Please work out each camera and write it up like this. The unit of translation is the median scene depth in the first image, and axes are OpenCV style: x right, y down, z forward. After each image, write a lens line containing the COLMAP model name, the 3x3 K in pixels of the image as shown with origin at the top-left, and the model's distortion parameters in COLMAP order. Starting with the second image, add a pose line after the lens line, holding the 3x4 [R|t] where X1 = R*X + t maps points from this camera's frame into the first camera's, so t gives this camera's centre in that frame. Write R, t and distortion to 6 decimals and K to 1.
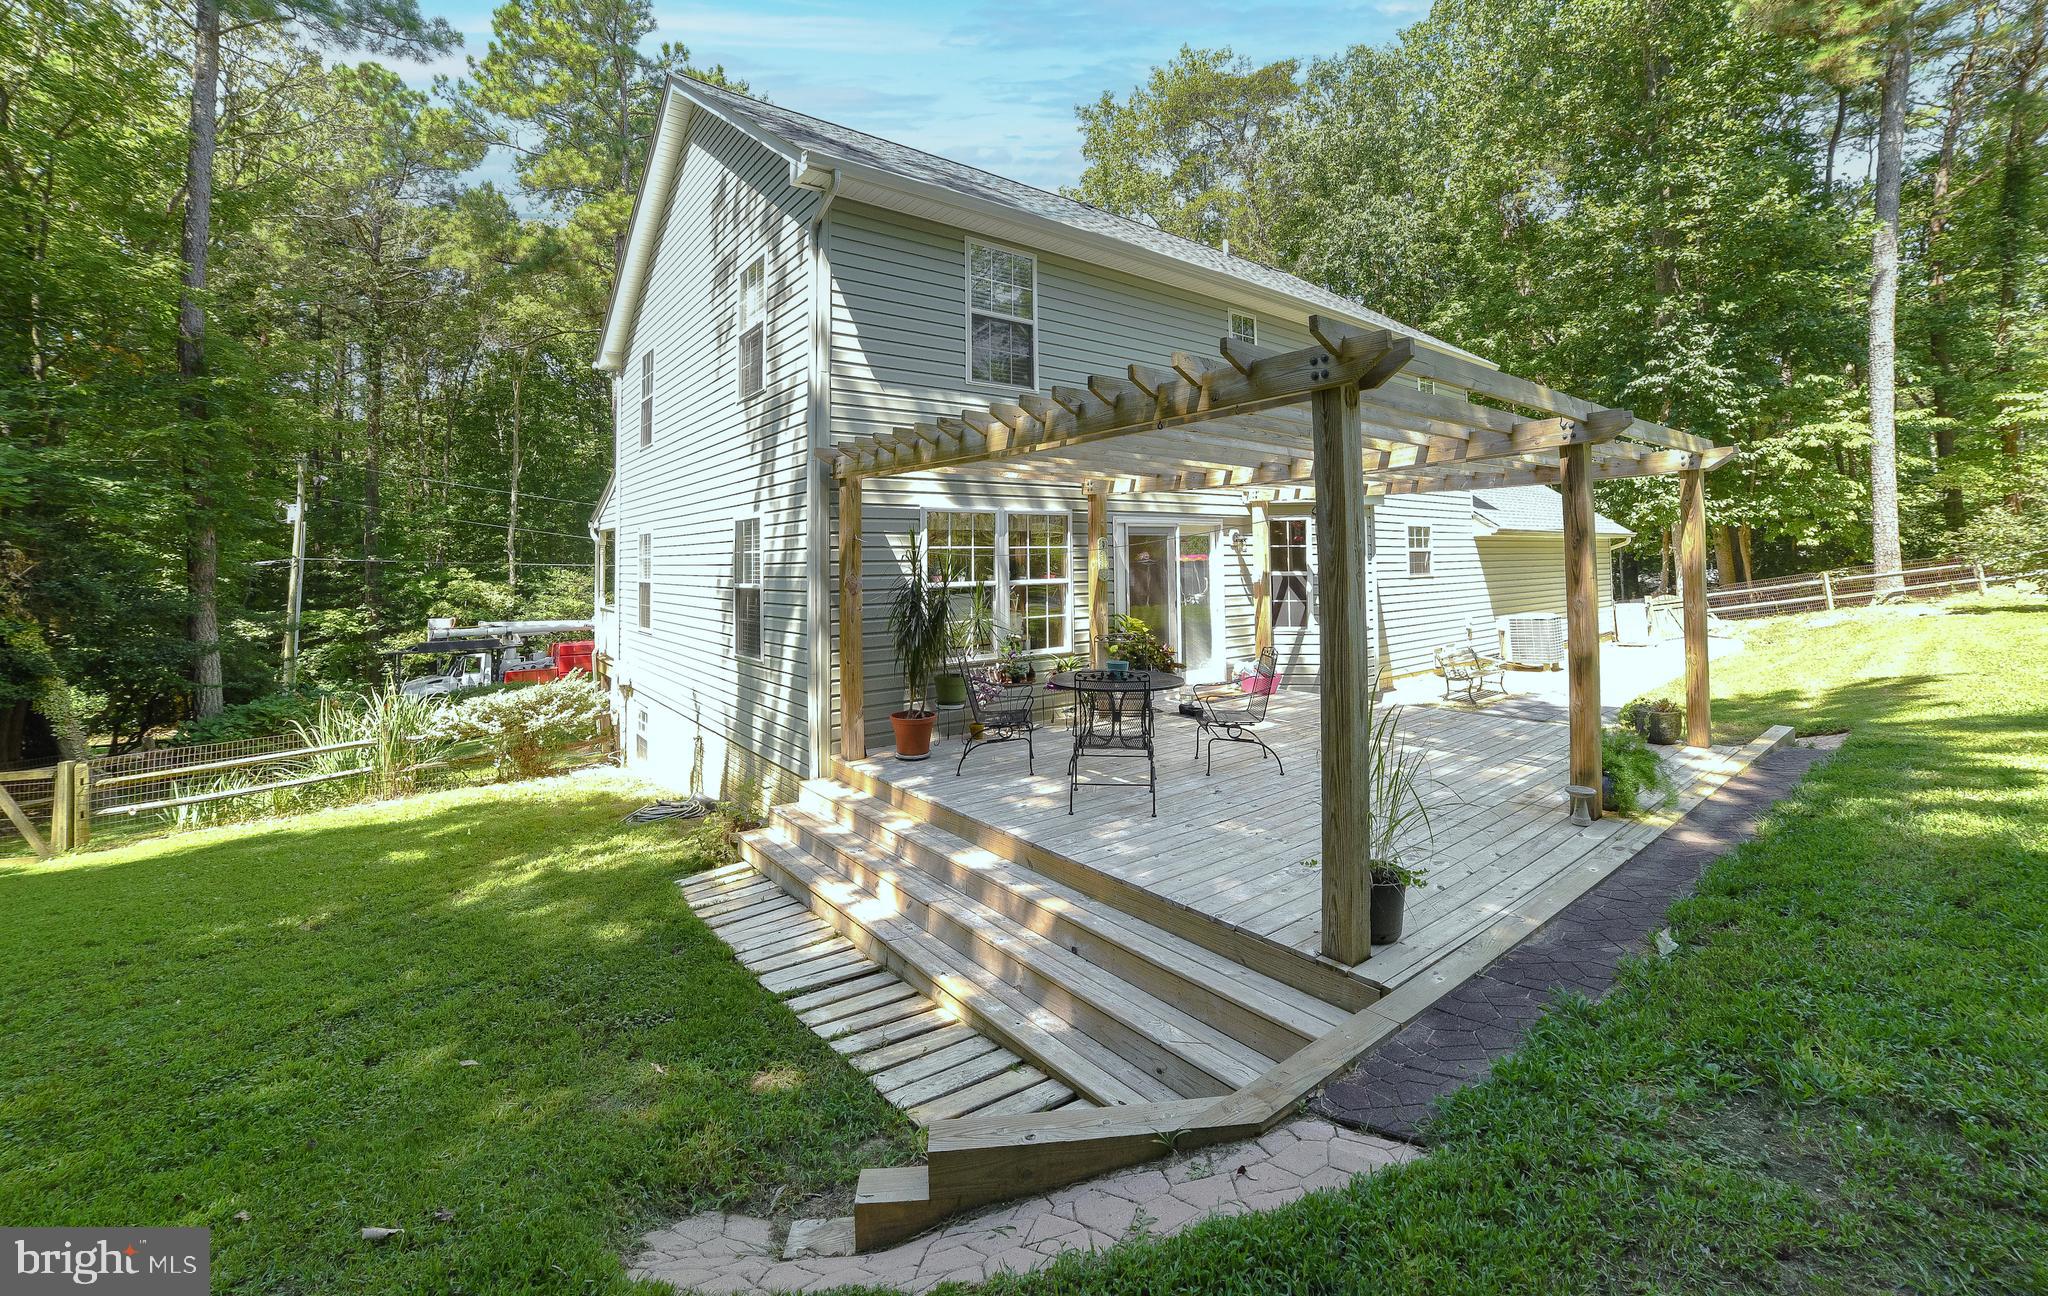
lens RADIAL K [[838.8, 0, 1034.5], [0, 838.8, 535.9], [0, 0, 1]] dist [-0.018279, 0.002115]
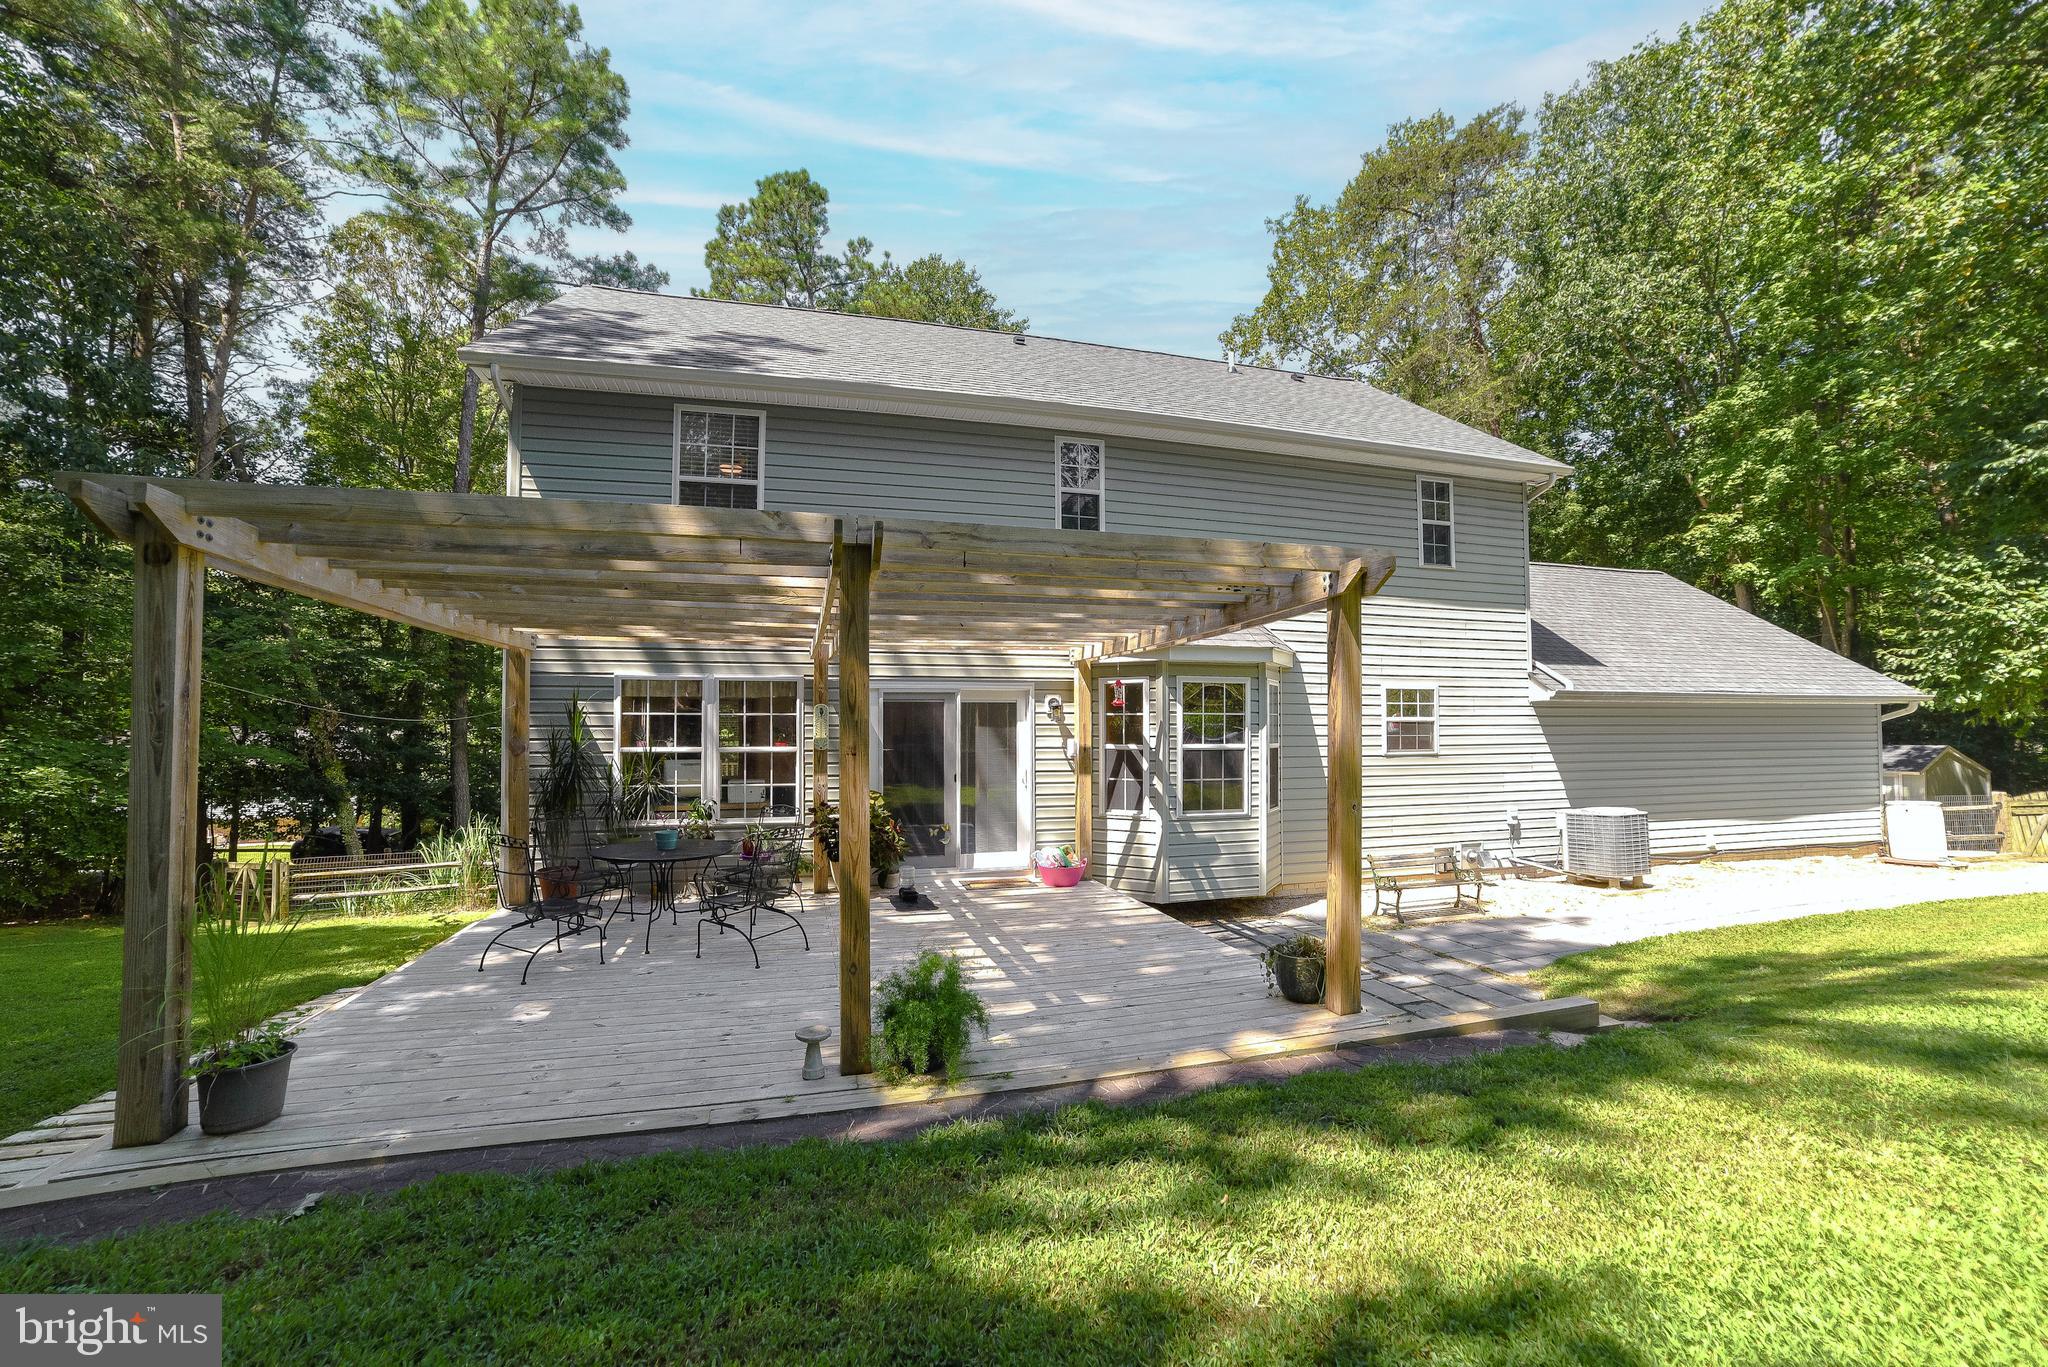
lens RADIAL K [[833.2, 0, 1016.3], [0, 833.2, 722.1], [0, 0, 1]] dist [-0.013812, -0.000149]
pose [[0.922316, 0.012282, -0.386242, 0.527157], [0.000125, 0.999485, 0.032080, -0.007235], [0.386438, -0.029636, 0.921839, 0.184600]]
